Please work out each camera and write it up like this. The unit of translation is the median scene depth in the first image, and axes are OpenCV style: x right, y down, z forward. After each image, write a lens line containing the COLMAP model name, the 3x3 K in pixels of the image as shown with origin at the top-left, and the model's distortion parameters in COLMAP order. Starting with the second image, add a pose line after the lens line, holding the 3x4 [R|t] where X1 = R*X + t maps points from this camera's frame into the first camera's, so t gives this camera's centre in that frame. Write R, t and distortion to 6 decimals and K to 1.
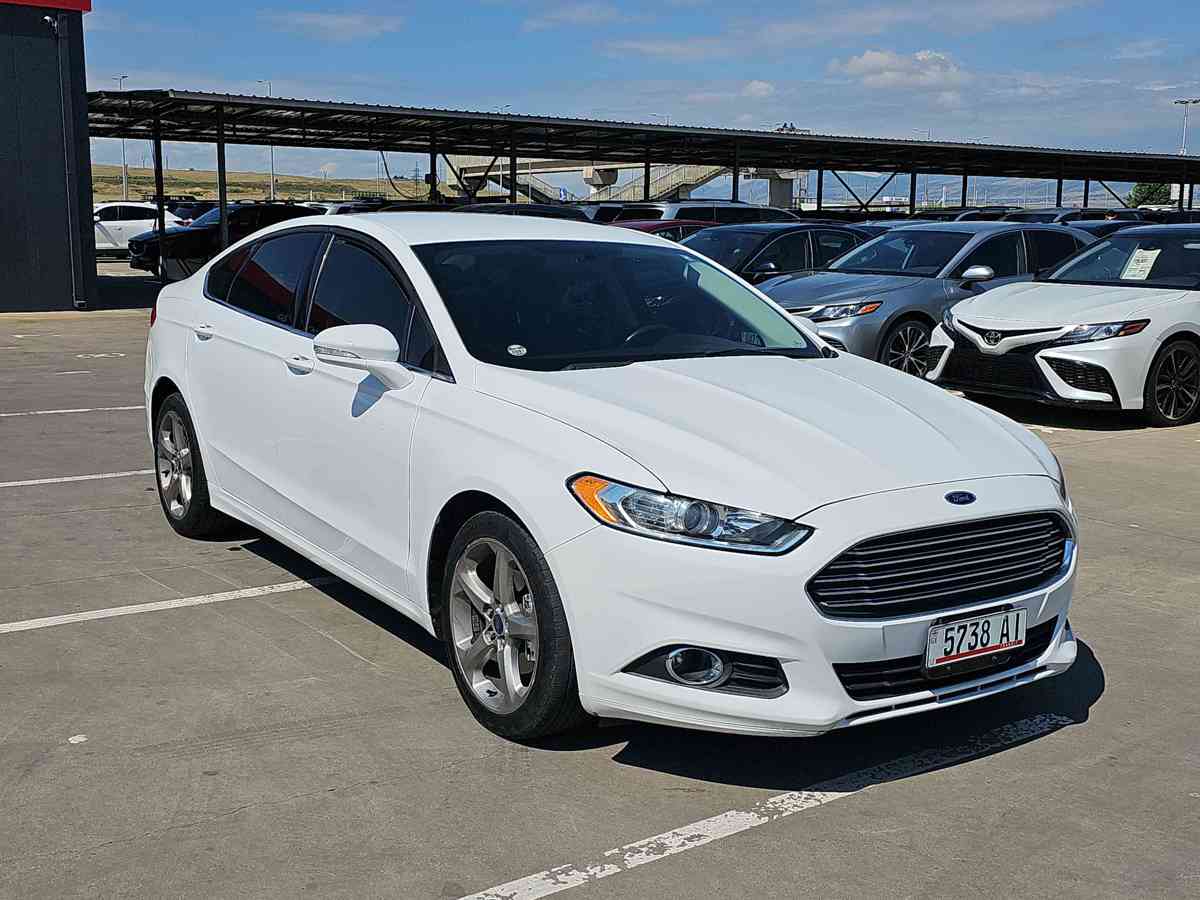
lens RADIAL K [[1342.7, 0, 600.0], [0, 1342.7, 450.0], [0, 0, 1]] dist [0.134727, -0.269250]
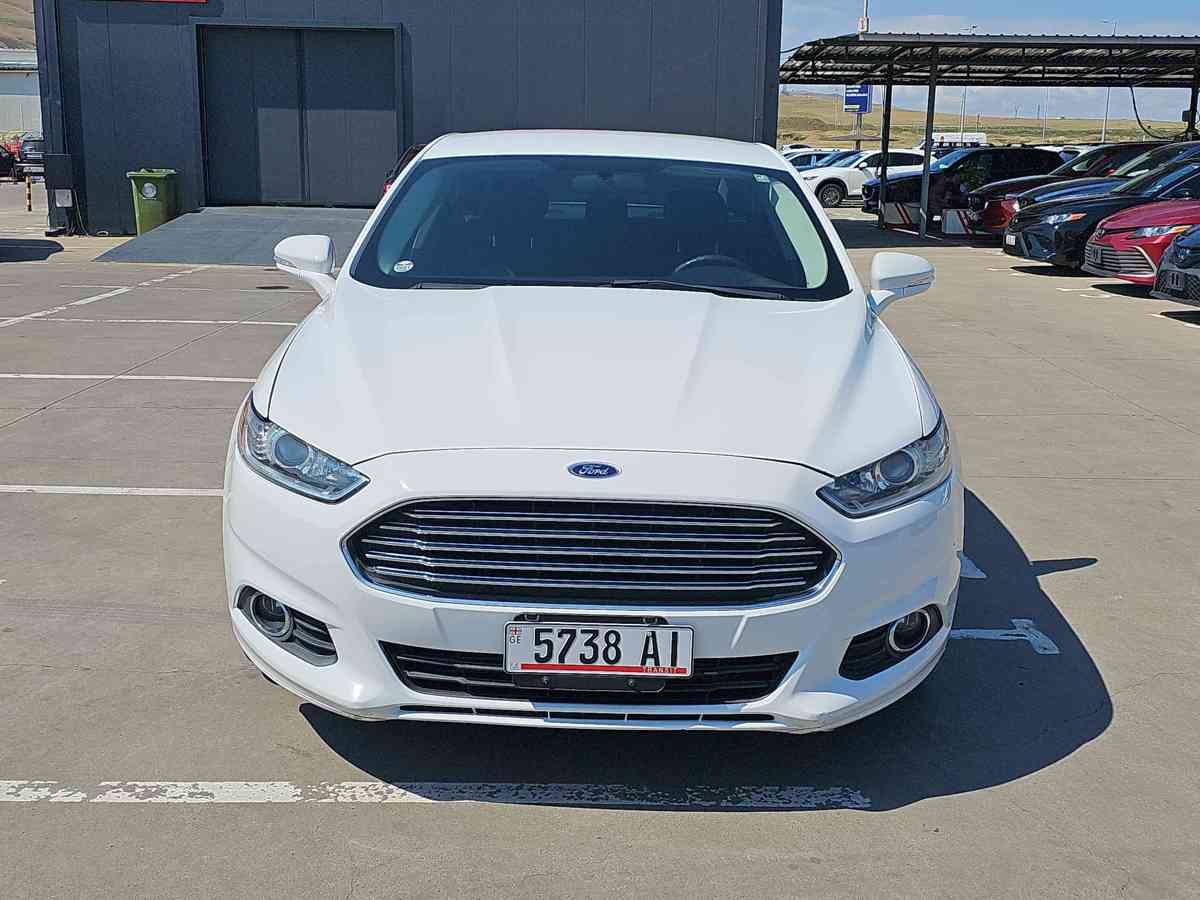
lens RADIAL K [[1342.7, 0, 600.0], [0, 1342.7, 450.0], [0, 0, 1]] dist [0.134727, -0.269250]
pose [[0.818682, 0.120915, -0.561372, 0.698602], [-0.101380, 0.992659, 0.065963, -0.027070], [0.565227, 0.002909, 0.824930, 0.360960]]
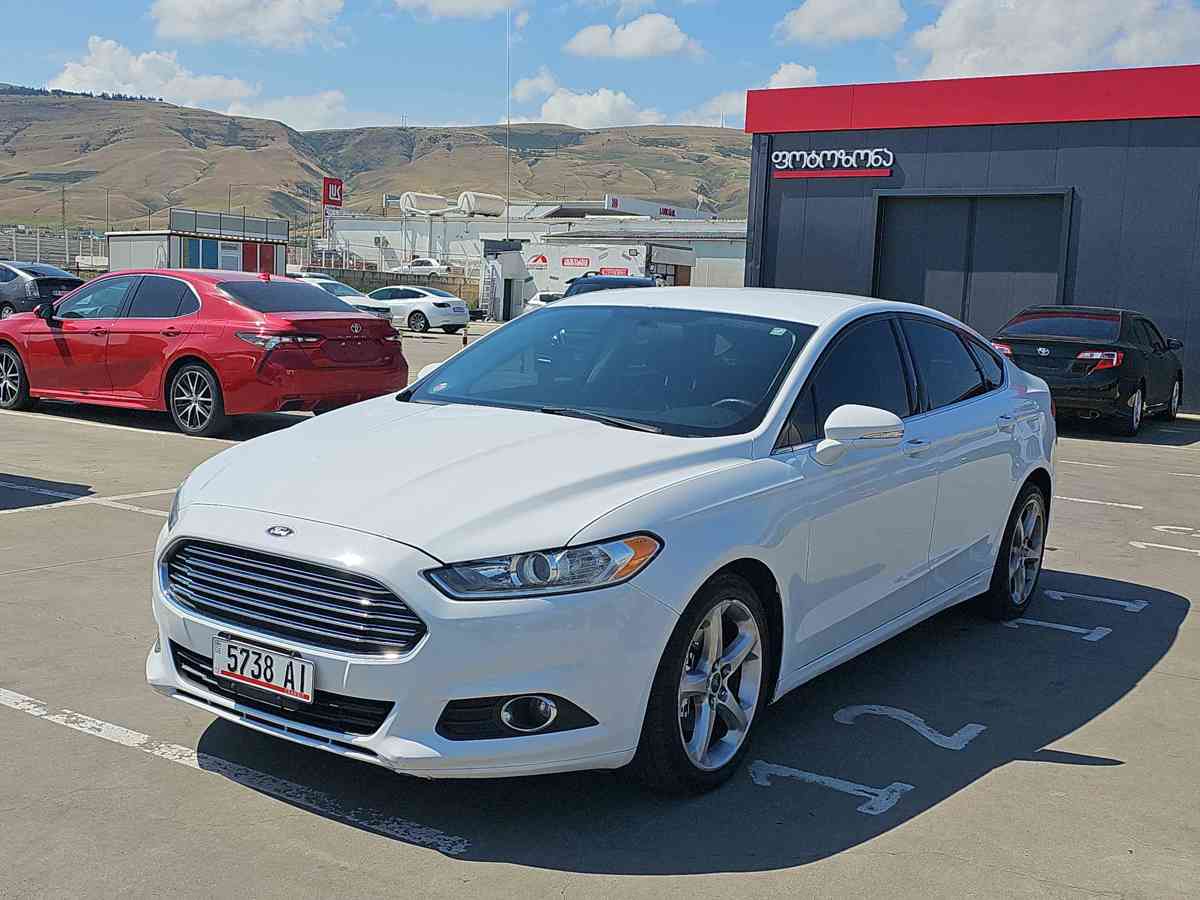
lens RADIAL K [[1342.7, 0, 600.0], [0, 1342.7, 450.0], [0, 0, 1]] dist [0.134727, -0.269250]
pose [[0.355694, 0.118055, -0.927116, 1.284141], [-0.190018, 0.980406, 0.051939, -0.122366], [0.915082, 0.157694, 0.371157, 0.828373]]
